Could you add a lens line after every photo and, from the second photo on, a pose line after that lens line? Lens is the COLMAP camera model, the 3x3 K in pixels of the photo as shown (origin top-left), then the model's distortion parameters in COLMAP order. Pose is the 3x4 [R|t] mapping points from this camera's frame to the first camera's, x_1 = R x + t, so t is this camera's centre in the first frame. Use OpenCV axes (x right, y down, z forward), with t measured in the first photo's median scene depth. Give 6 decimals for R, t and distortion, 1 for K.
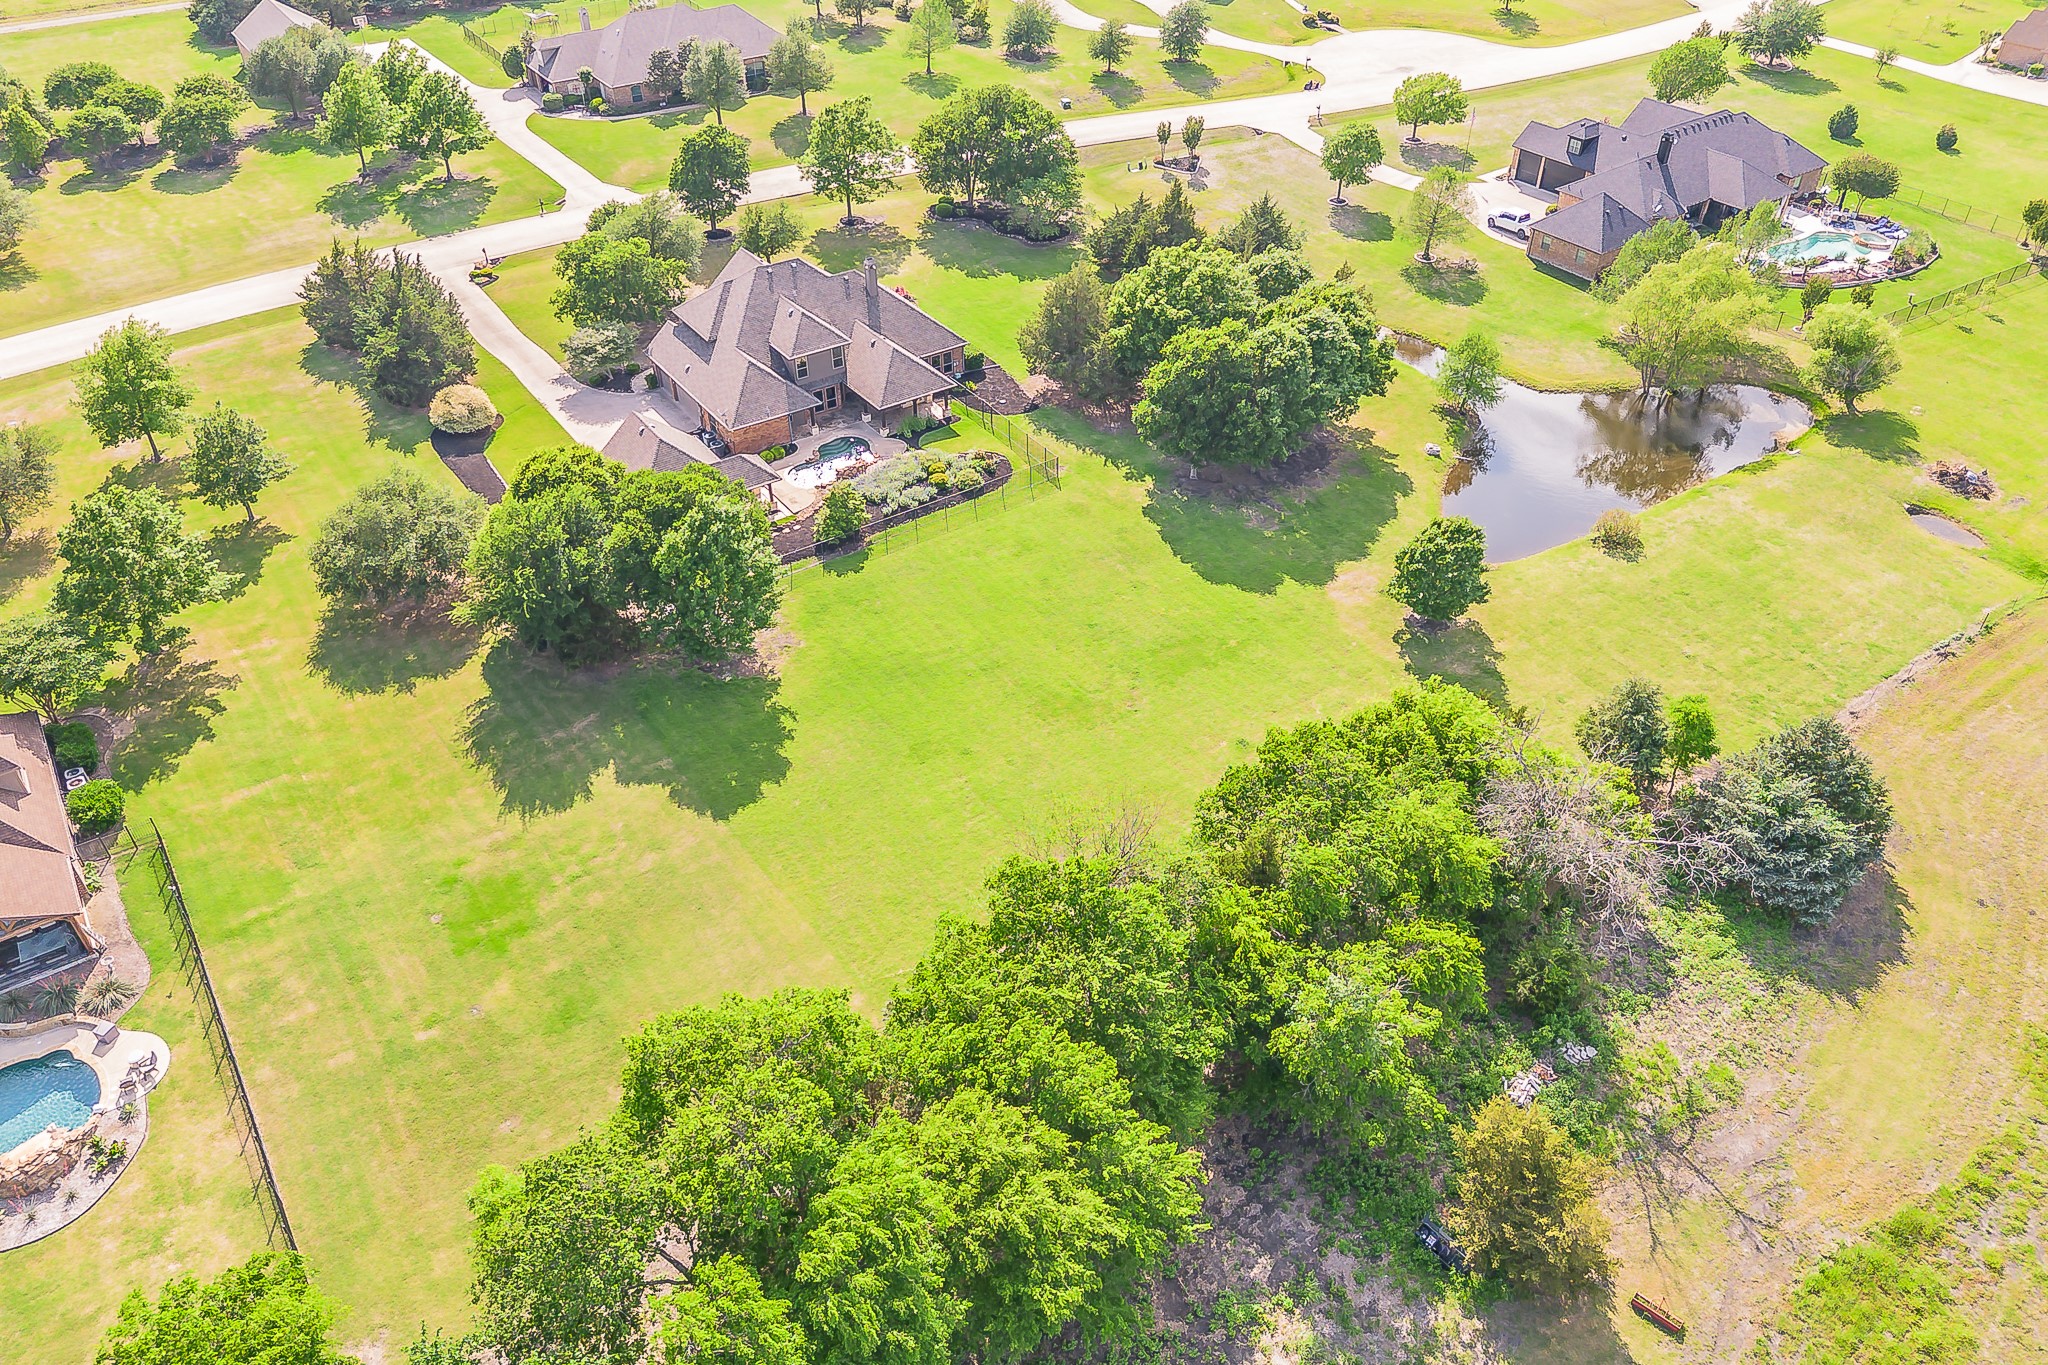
lens RADIAL K [[1464.9, 0, 1028.9], [0, 1464.9, 683.4], [0, 0, 1]] dist [0.030607, -0.017846]
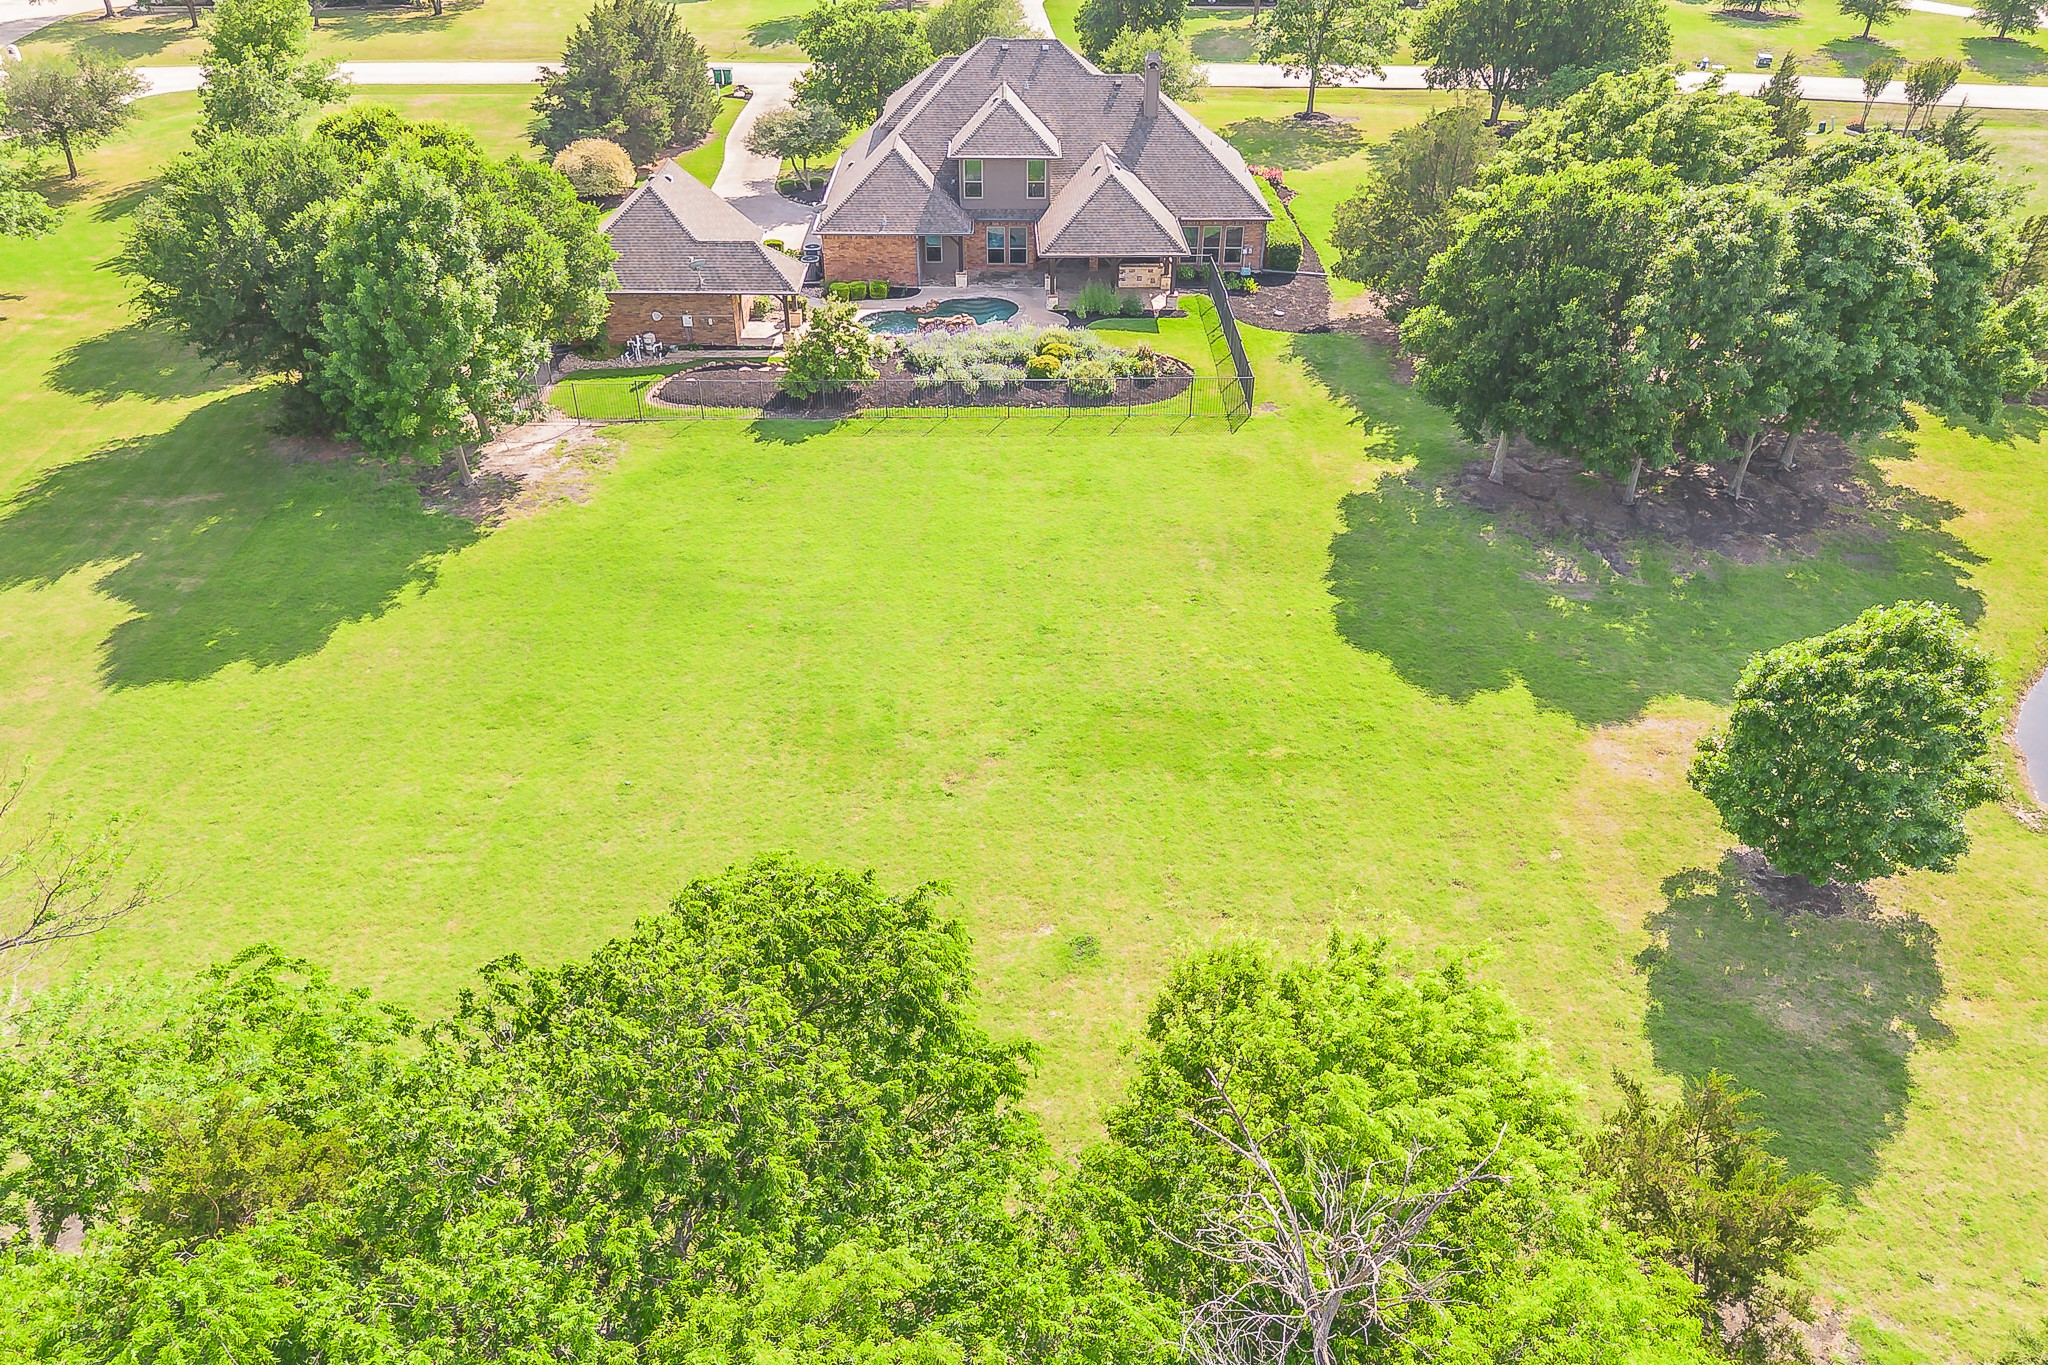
lens RADIAL K [[1464.9, 0, 1030.3], [0, 1464.9, 687.0], [0, 0, 1]] dist [0.030607, -0.017846]
pose [[0.833478, 0.308990, -0.458082, 0.250755], [-0.349129, 0.937069, -0.003157, -0.017112], [0.428279, 0.162561, 0.888904, 0.529871]]
